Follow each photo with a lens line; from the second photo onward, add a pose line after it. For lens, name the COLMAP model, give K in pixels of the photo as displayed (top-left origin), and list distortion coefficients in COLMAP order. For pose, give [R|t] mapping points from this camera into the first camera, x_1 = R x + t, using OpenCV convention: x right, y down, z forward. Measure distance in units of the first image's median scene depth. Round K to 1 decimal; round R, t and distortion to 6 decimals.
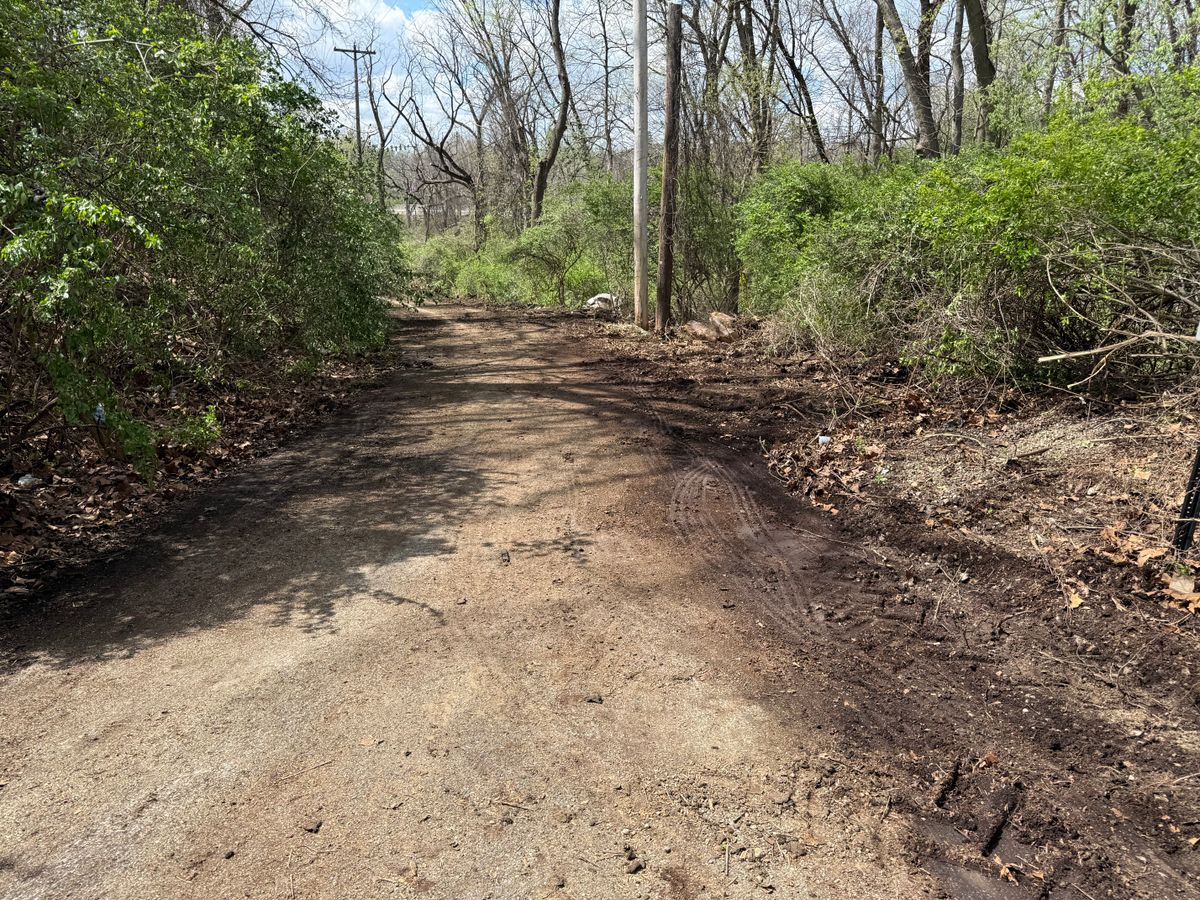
lens RADIAL K [[896.2, 0, 622.7], [0, 896.2, 452.2], [0, 0, 1]] dist [0.085435, 0.000142]
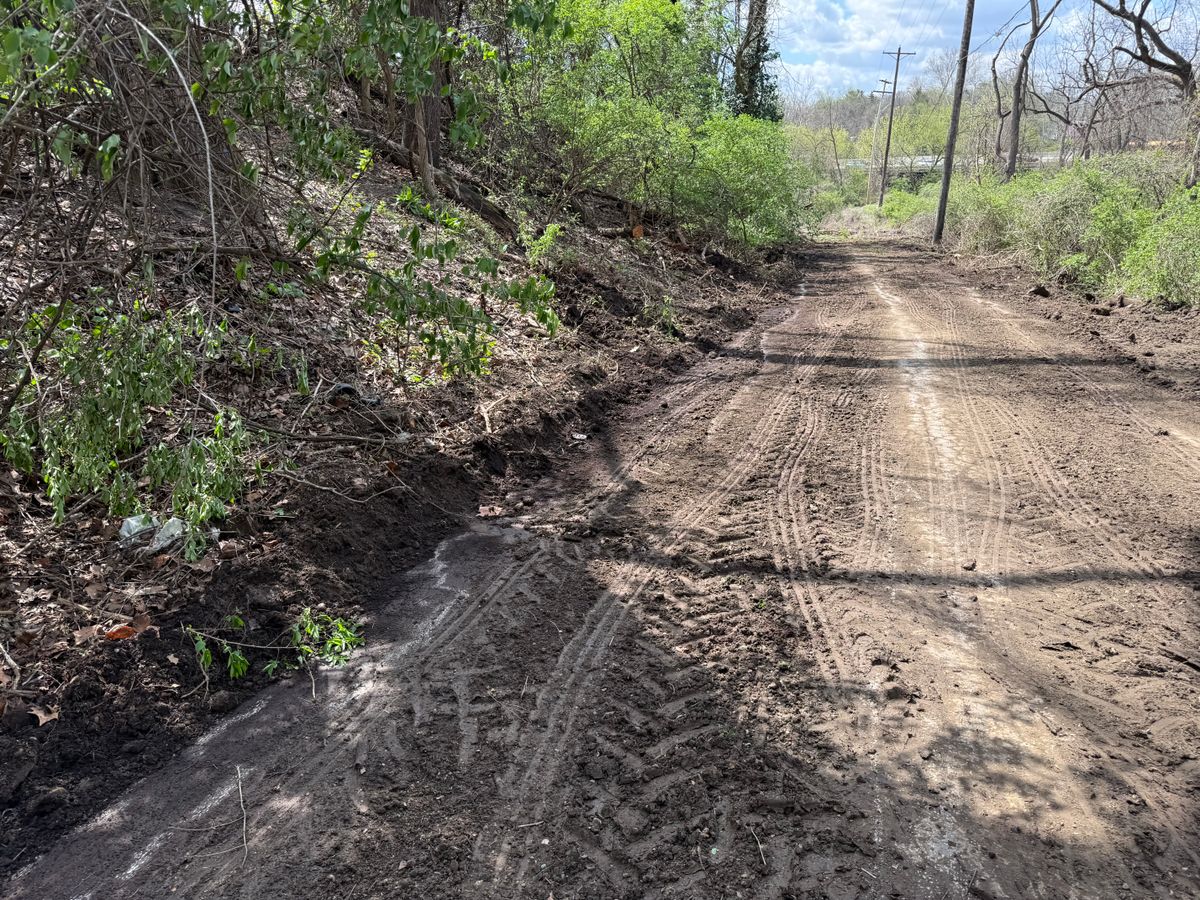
lens RADIAL K [[903.1, 0, 600.0], [0, 903.1, 450.0], [0, 0, 1]] dist [0.011074, 0.001570]
pose [[0.773477, 0.172618, -0.609866, -0.071989], [-0.151980, 0.984640, 0.085942, -0.071905], [0.615334, 0.026214, 0.787831, 0.372331]]
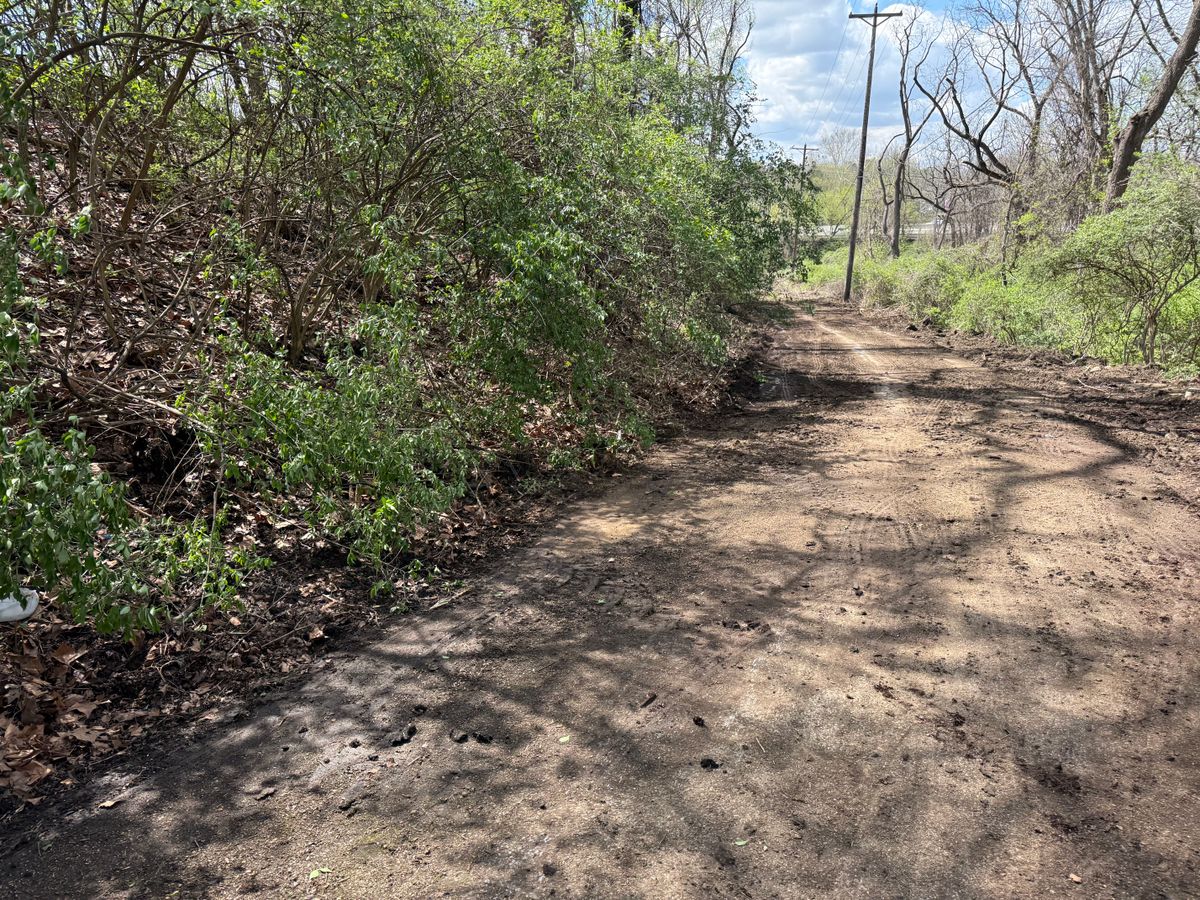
lens RADIAL K [[903.1, 0, 600.0], [0, 903.1, 450.0], [0, 0, 1]] dist [0.011074, 0.001570]
pose [[0.832993, 0.123500, -0.539324, -0.020908], [-0.139480, 0.990160, 0.011309, -0.037751], [0.535413, 0.065805, 0.842023, 0.198113]]
